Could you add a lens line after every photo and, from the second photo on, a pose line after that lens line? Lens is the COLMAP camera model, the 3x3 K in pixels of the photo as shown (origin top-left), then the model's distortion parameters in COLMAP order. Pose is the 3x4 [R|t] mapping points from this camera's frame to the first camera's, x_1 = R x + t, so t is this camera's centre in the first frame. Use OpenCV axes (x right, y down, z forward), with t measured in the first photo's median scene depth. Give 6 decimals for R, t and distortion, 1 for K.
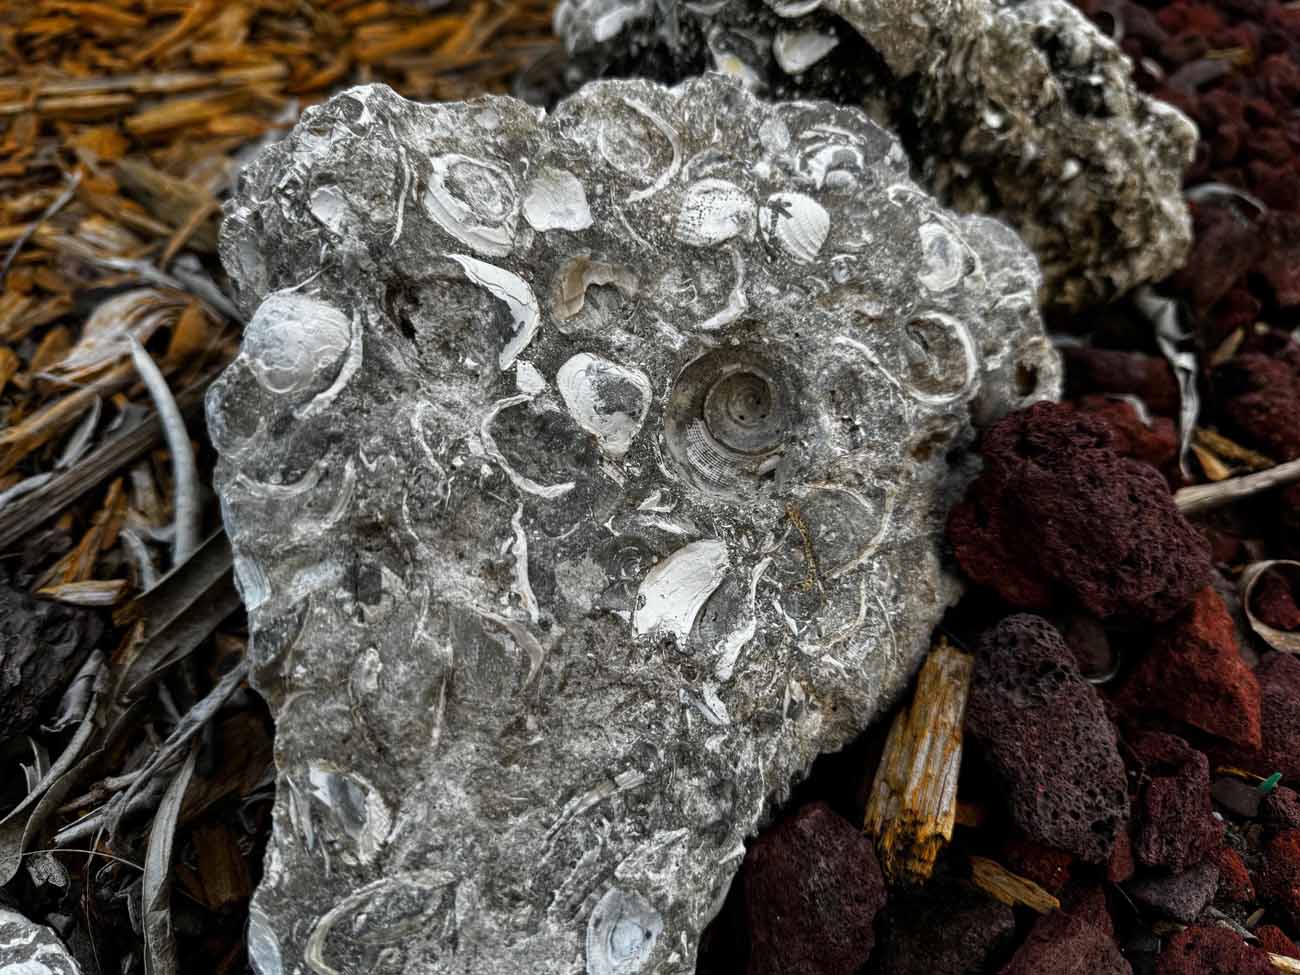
lens RADIAL K [[899.5, 0, 630.1], [0, 899.5, 428.7], [0, 0, 1]] dist [0.089100, -0.083605]
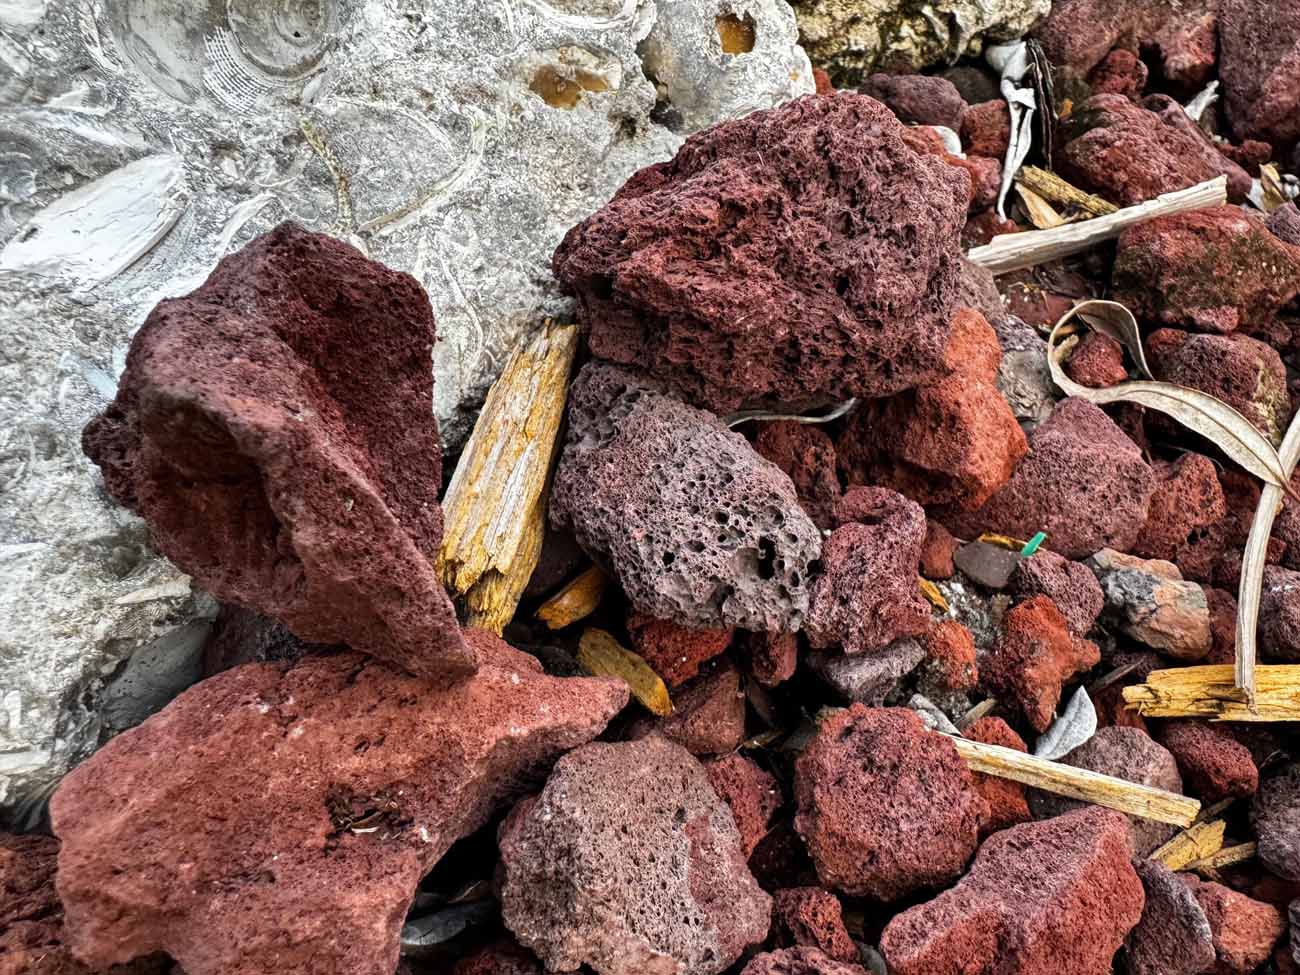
lens RADIAL K [[899.5, 0, 617.3], [0, 899.5, 372.2], [0, 0, 1]] dist [0.089100, -0.083605]
pose [[0.999998, -0.000557, 0.001661, 0.405265], [0.000499, 0.999392, 0.034865, 0.246796], [-0.001679, -0.034864, 0.999391, 0.287160]]
